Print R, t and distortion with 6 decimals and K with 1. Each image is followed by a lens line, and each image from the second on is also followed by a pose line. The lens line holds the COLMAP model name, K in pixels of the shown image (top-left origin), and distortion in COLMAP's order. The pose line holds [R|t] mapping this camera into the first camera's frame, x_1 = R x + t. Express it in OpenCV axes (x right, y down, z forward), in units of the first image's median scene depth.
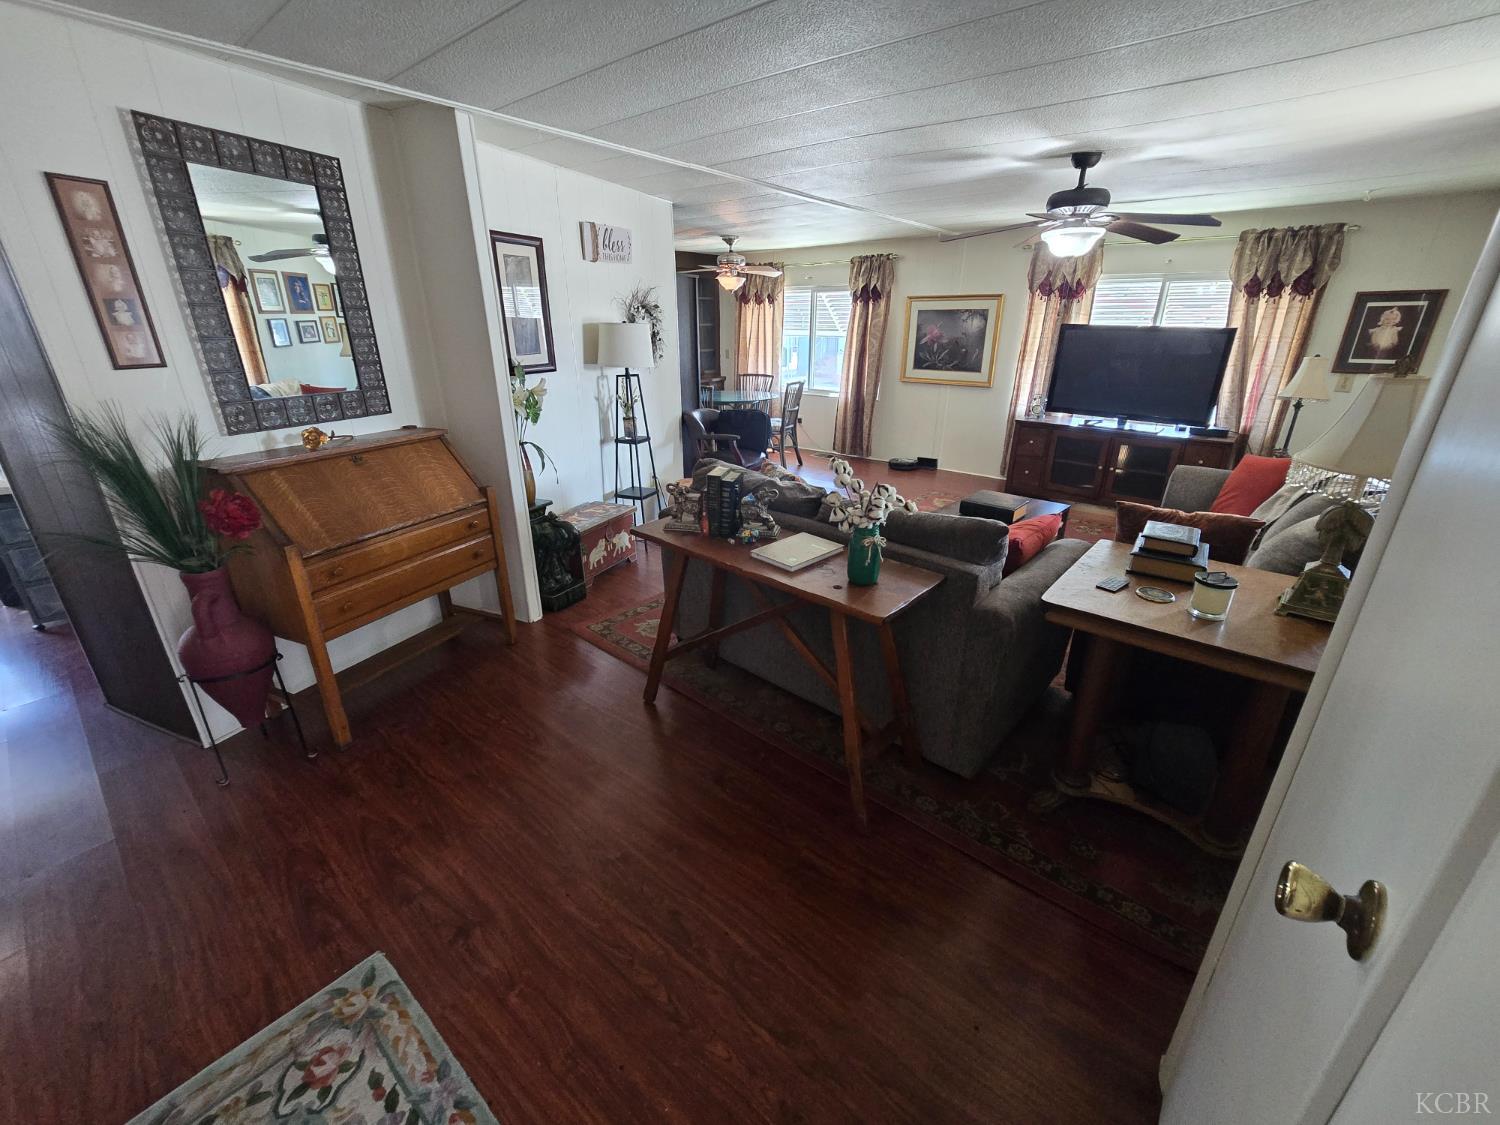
lens RADIAL K [[612.4, 0, 758.6], [0, 612.4, 563.5], [0, 0, 1]] dist [-0.001032, -0.000099]
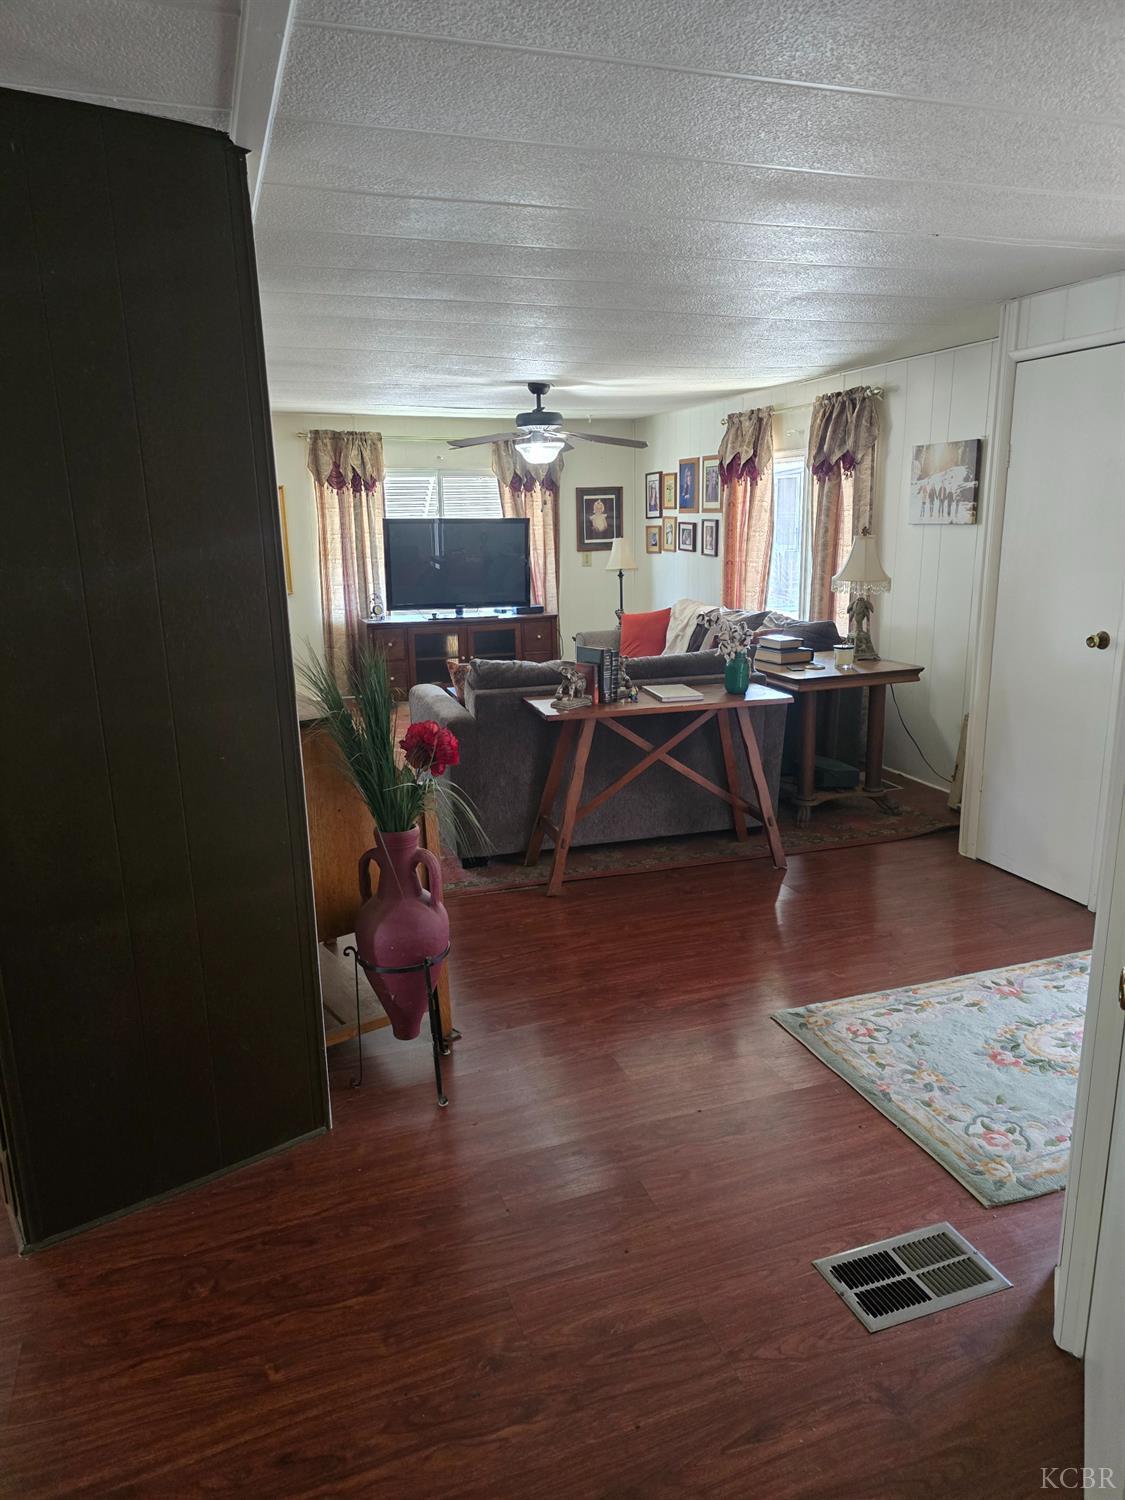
lens RADIAL K [[1011.7, 0, 557.7], [0, 1011.7, 749.8], [0, 0, 1]] dist [0.060379, -0.062593]
pose [[0.512837, -0.214902, 0.831153, -0.803920], [0.332140, 0.942434, 0.038737, -0.032639], [-0.791632, 0.256193, 0.554693, 0.020380]]
